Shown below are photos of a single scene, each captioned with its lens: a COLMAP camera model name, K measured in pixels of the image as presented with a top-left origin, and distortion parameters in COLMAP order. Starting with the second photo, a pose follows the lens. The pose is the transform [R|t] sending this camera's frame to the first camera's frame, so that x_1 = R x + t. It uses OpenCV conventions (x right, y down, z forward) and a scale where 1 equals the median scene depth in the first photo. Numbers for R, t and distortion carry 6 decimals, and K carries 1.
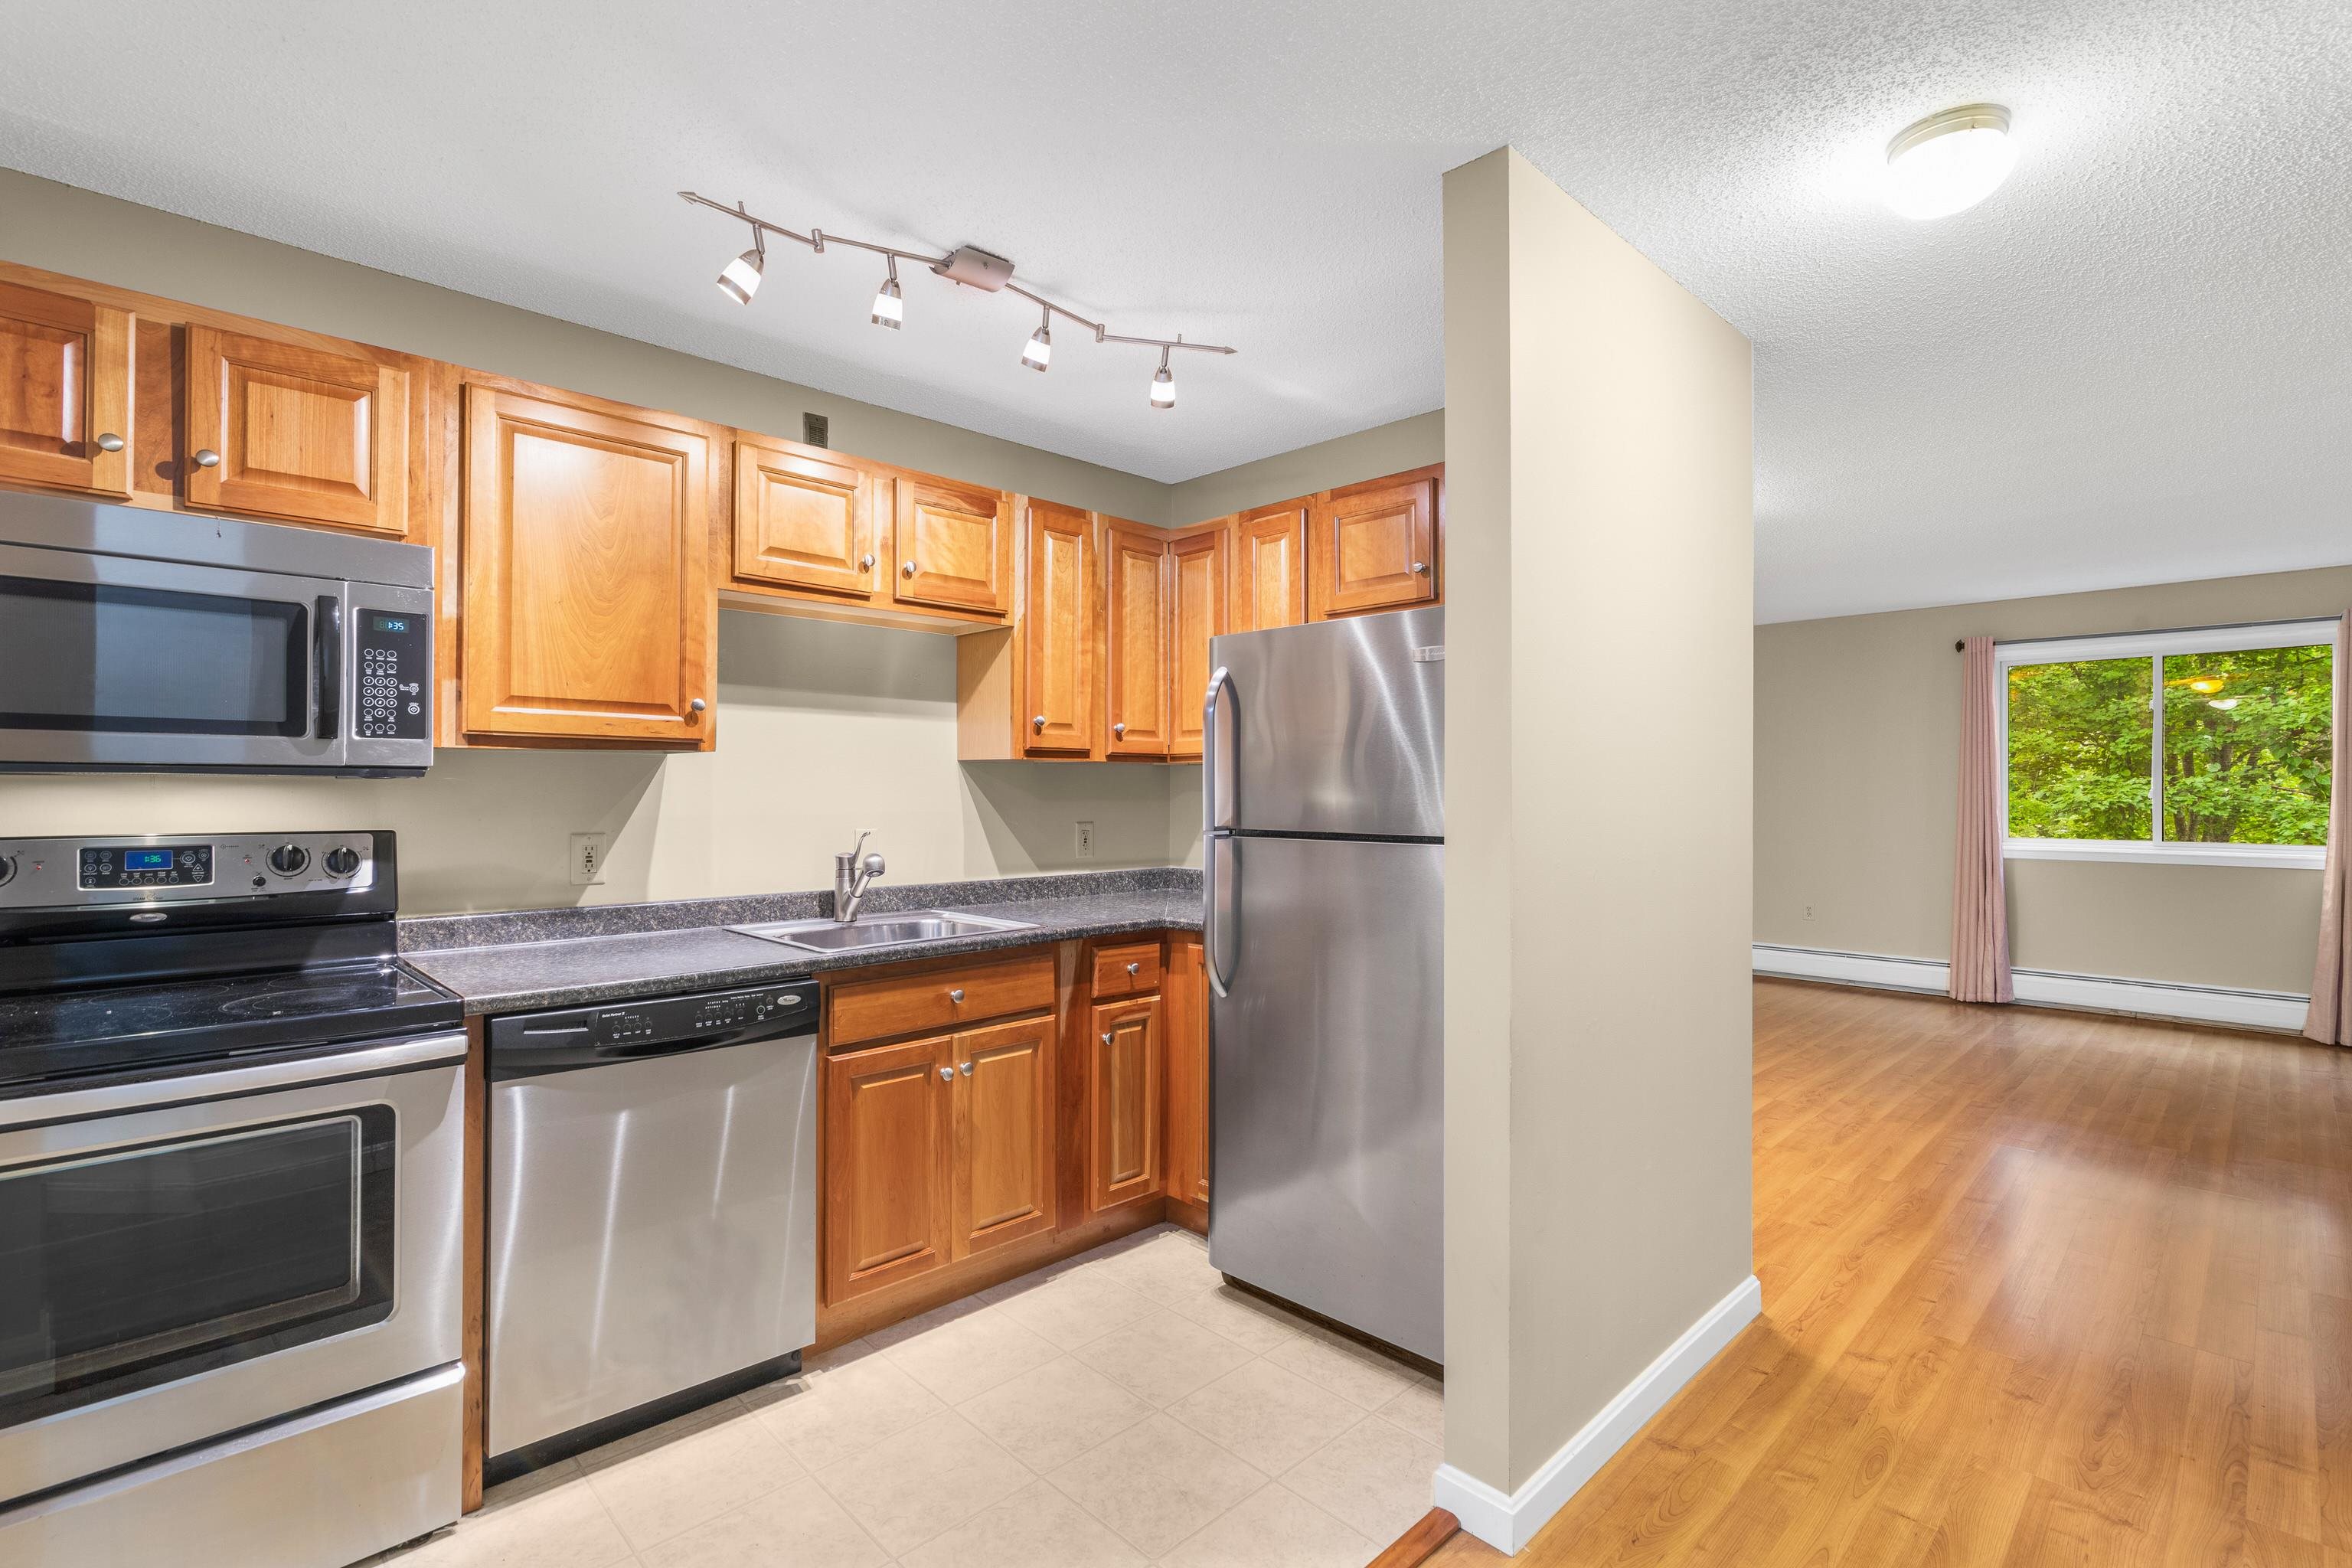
lens RADIAL K [[1081.9, 0, 1156.7], [0, 1081.9, 787.2], [0, 0, 1]] dist [-0.000524, -0.001412]
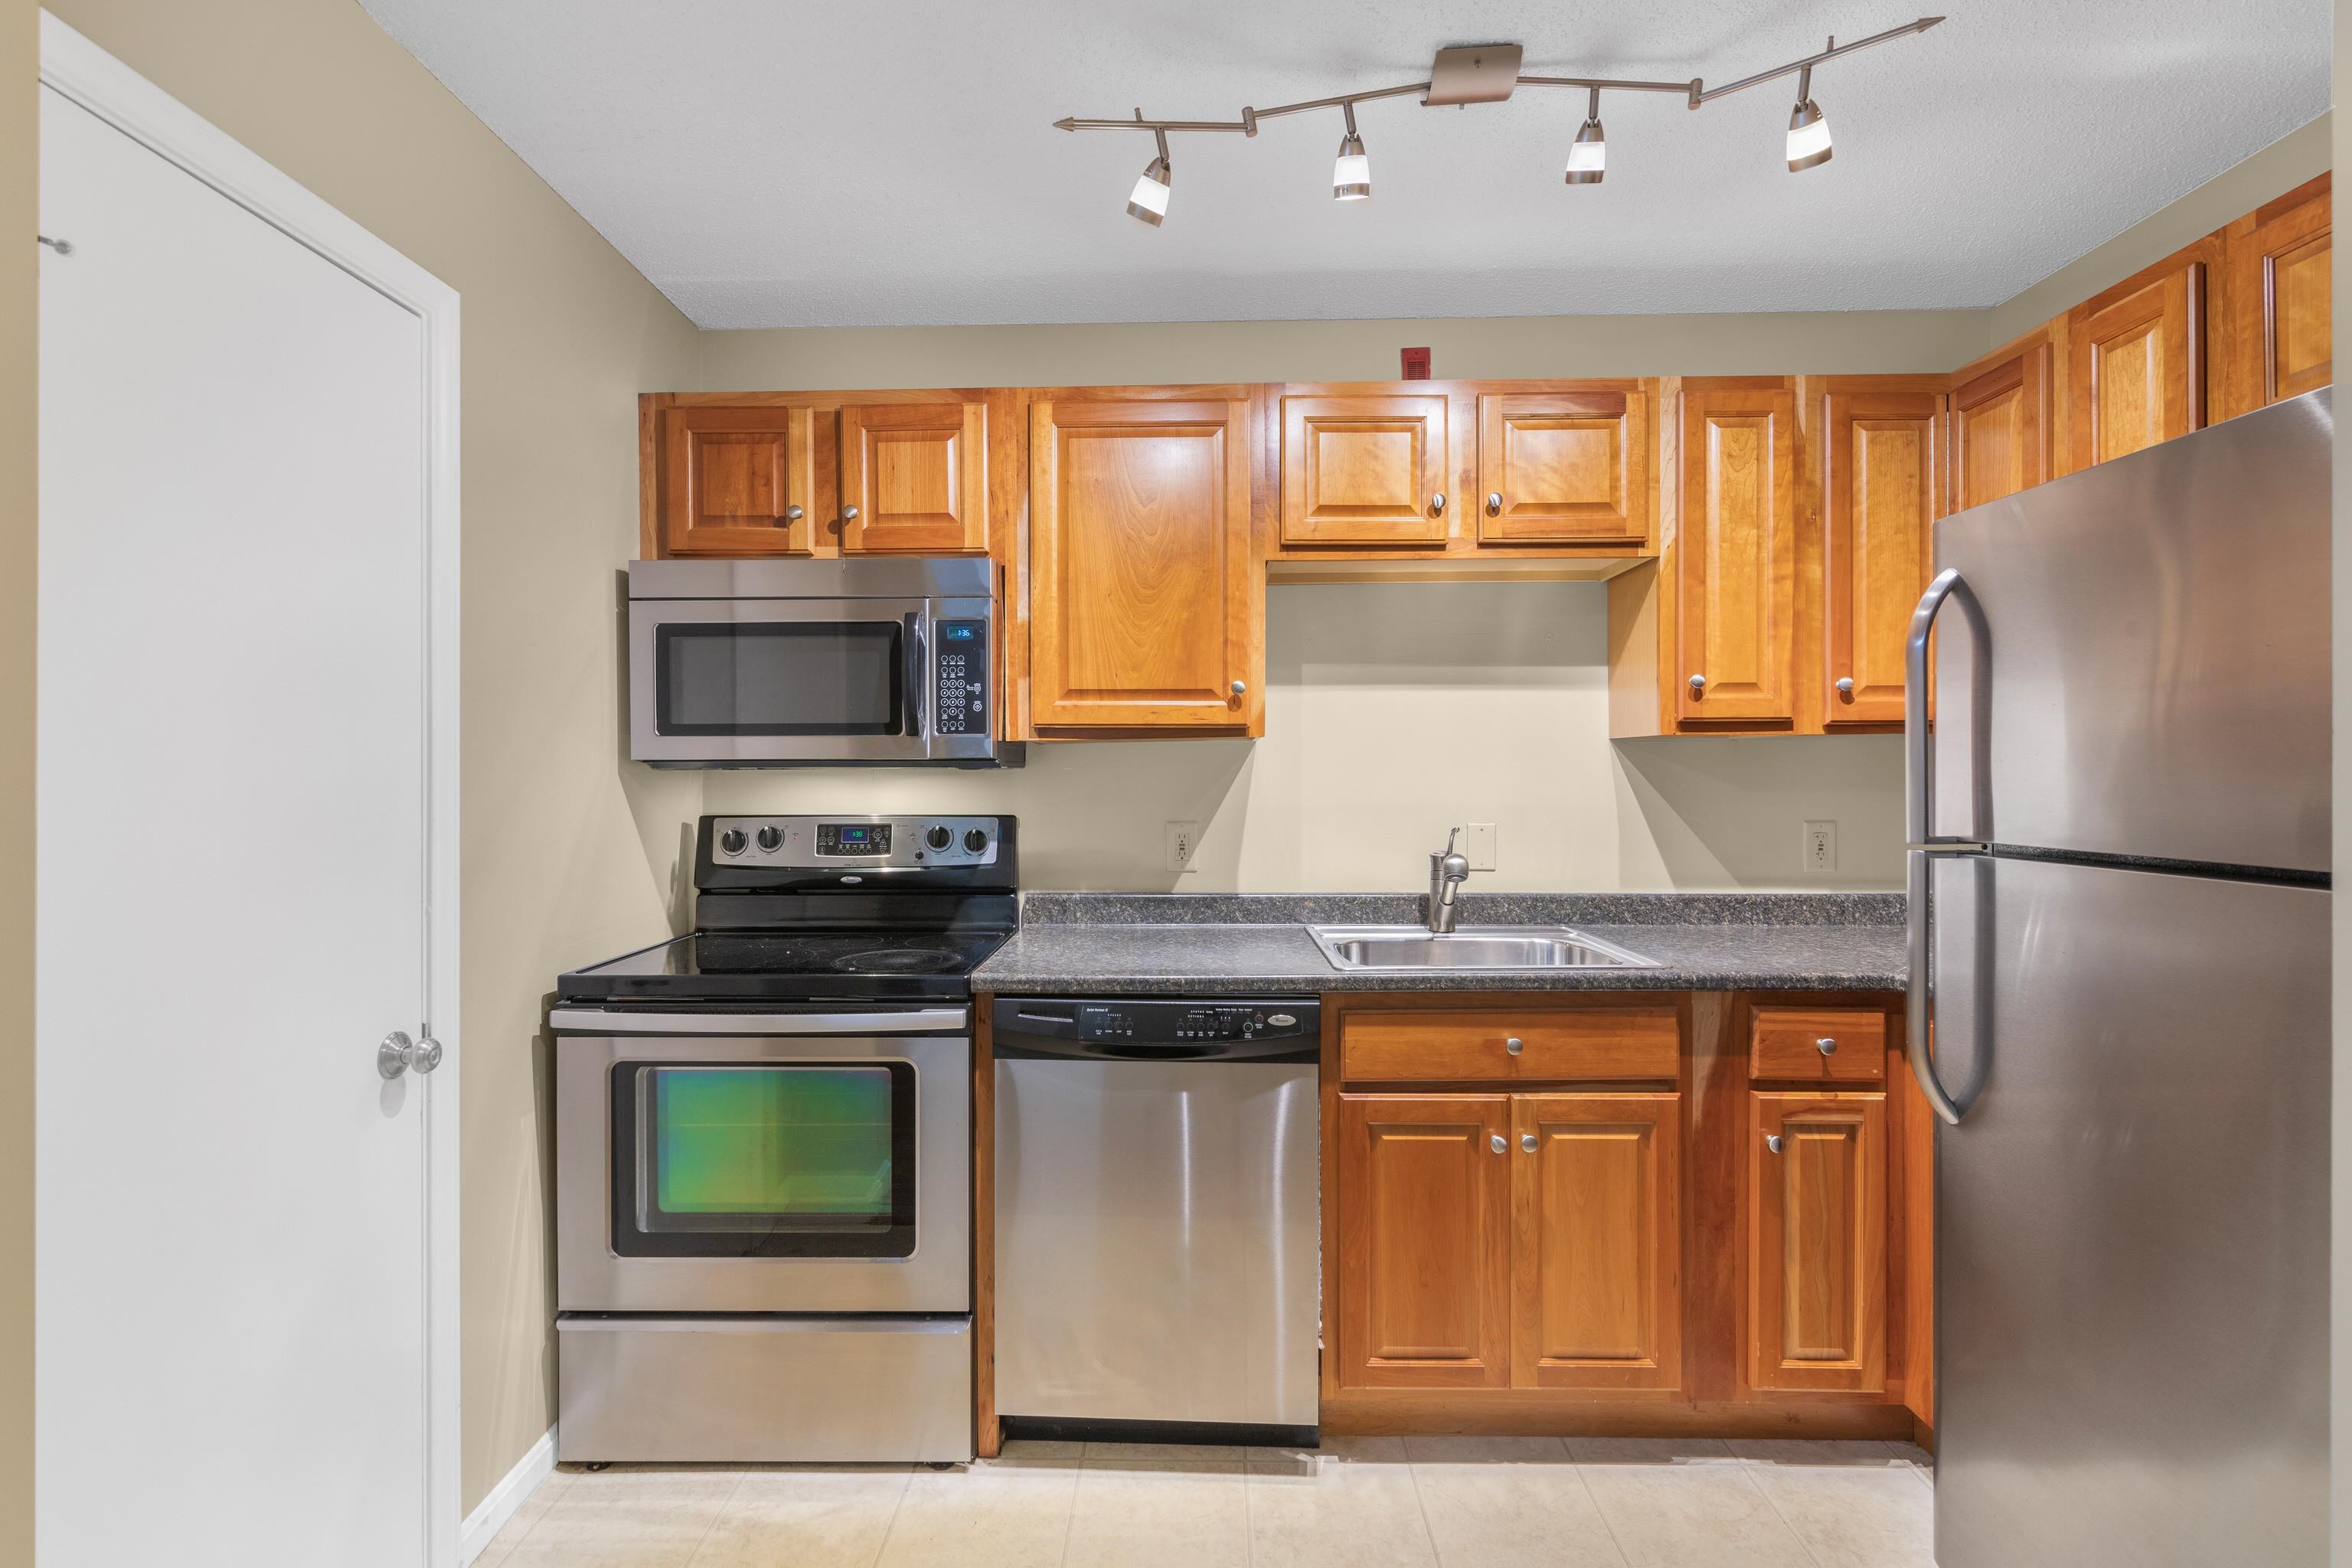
lens RADIAL K [[1081.9, 0, 1157.7], [0, 1081.9, 783.4], [0, 0, 1]] dist [-0.000524, -0.001412]
pose [[0.707595, -0.001272, -0.706617, 0.190495], [0.006918, 0.999963, 0.005128, 0.001261], [0.706584, -0.008517, 0.707578, 0.296432]]
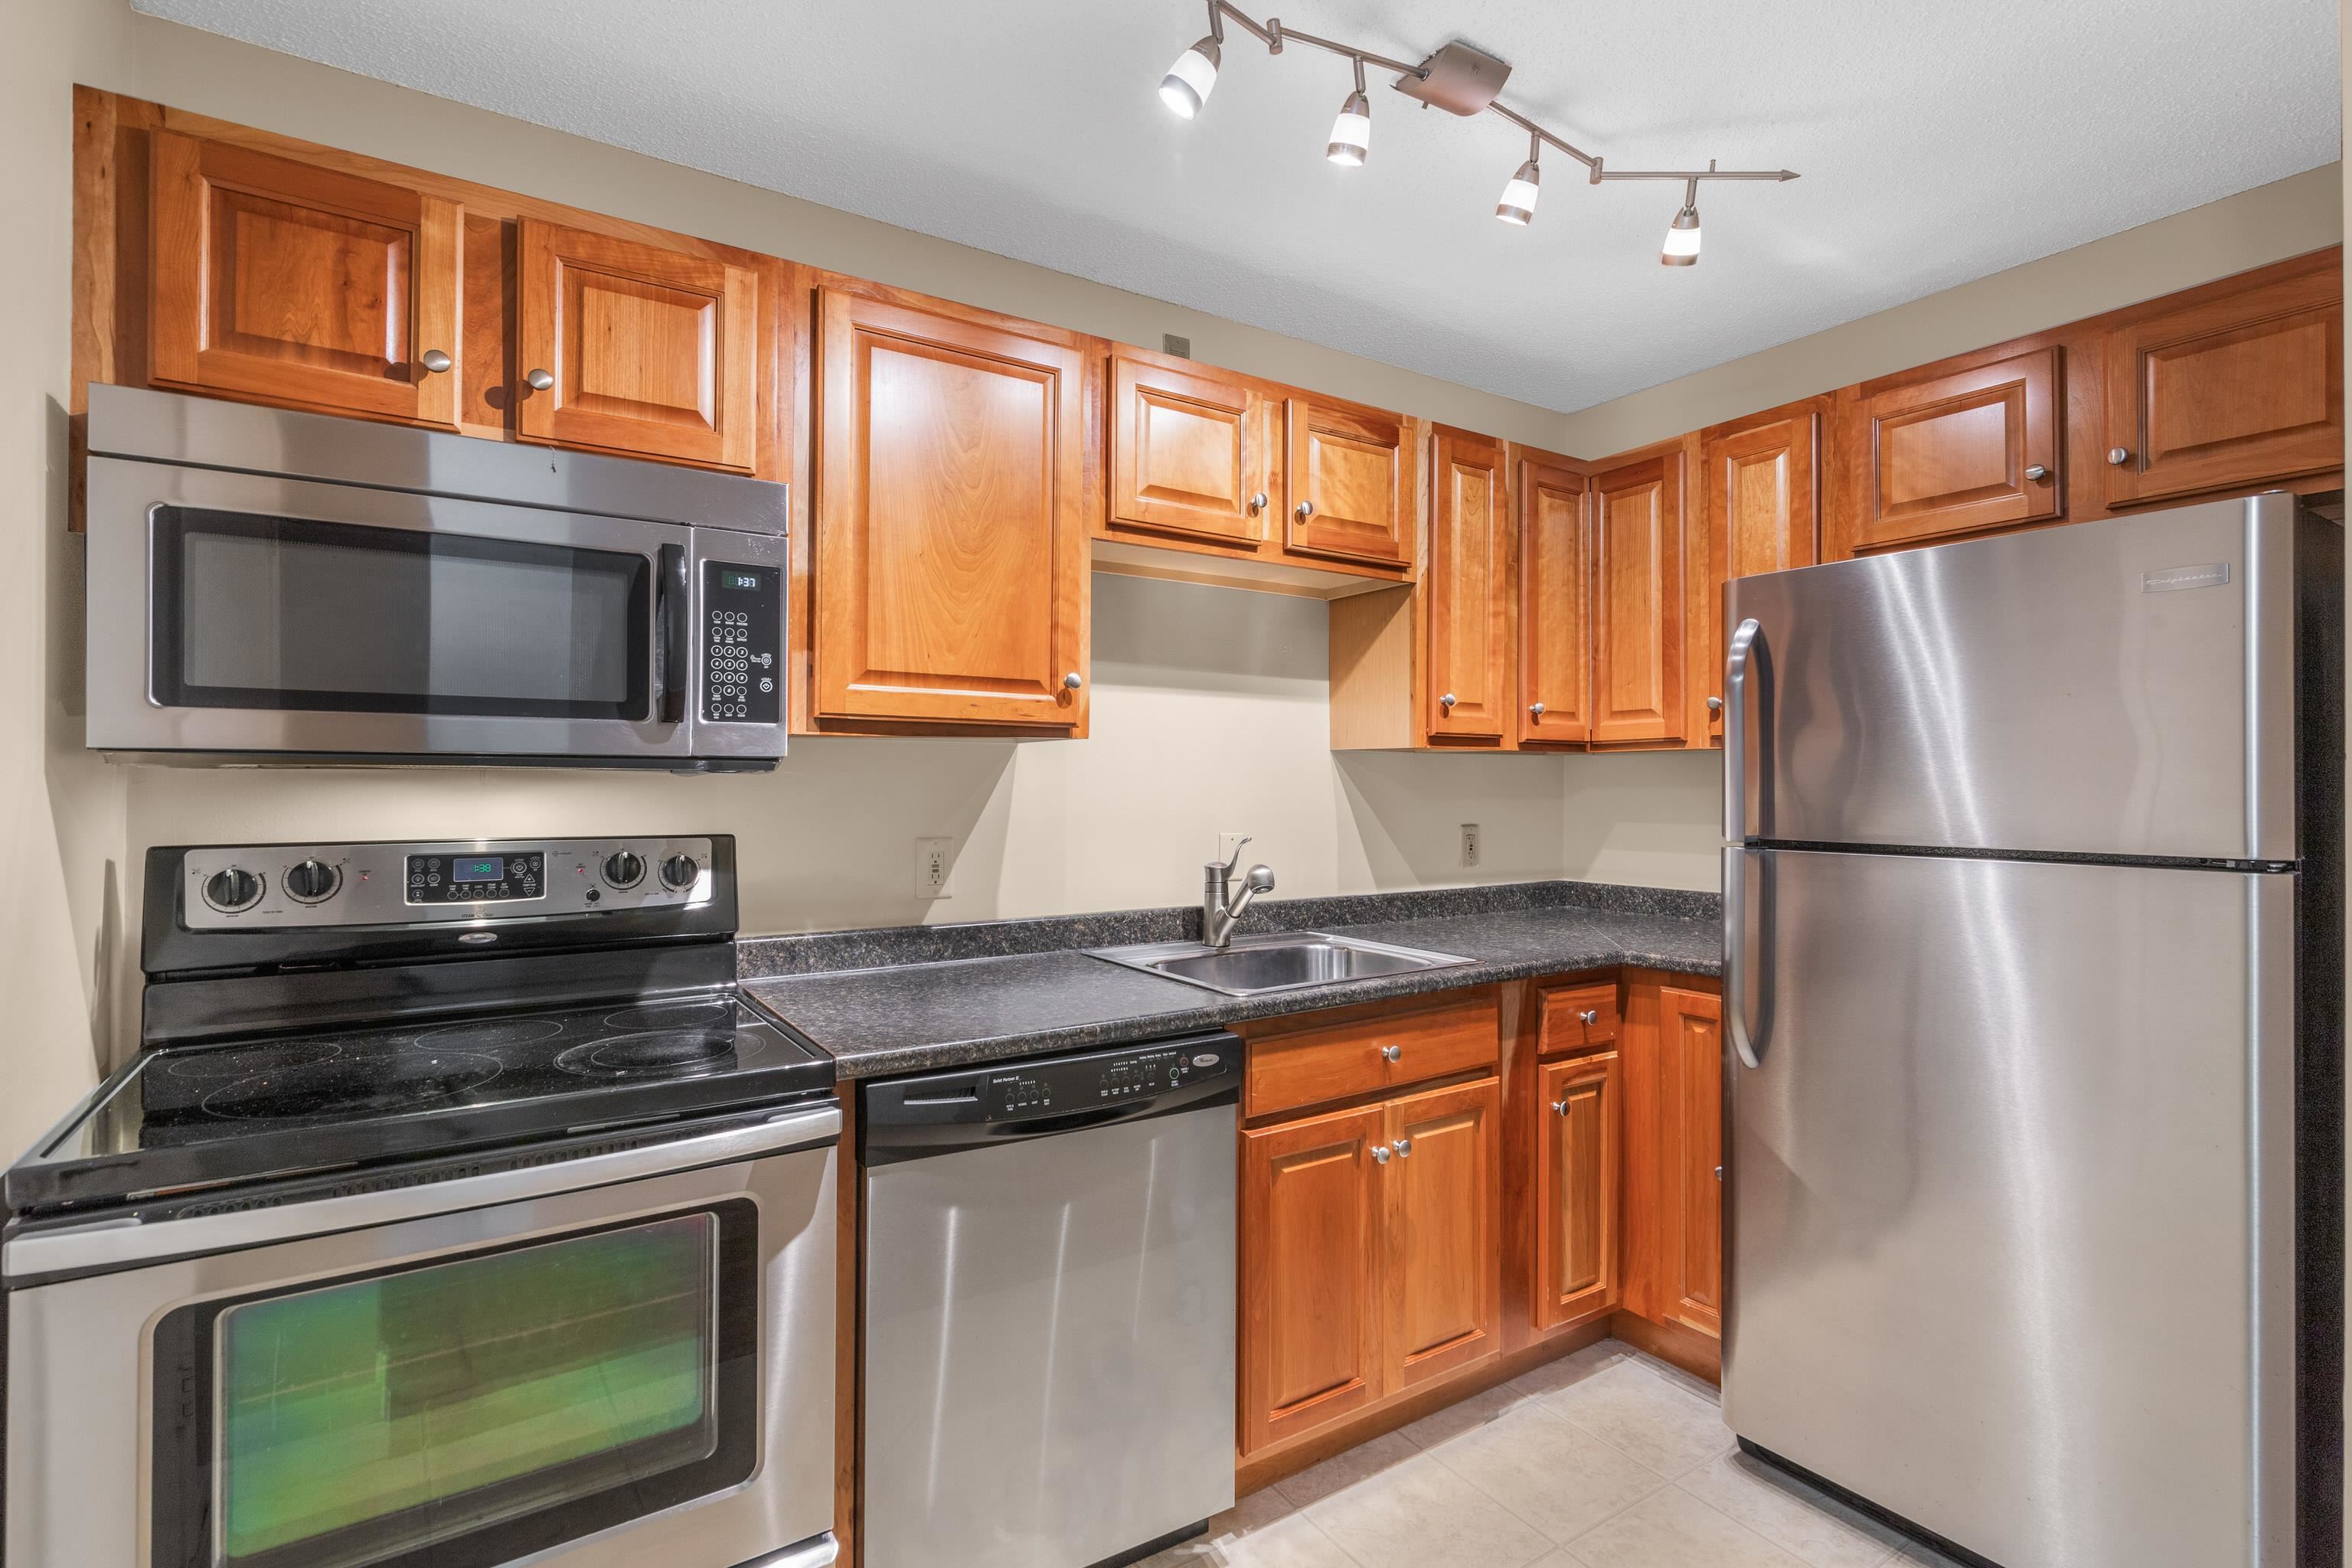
lens RADIAL K [[1081.9, 0, 1181.7], [0, 1081.9, 780.4], [0, 0, 1]] dist [-0.000524, -0.001412]
pose [[0.983915, -0.001069, -0.178636, -0.205379], [0.000750, 0.999998, -0.001854, -0.000330], [0.178637, 0.001690, 0.983914, 0.226858]]
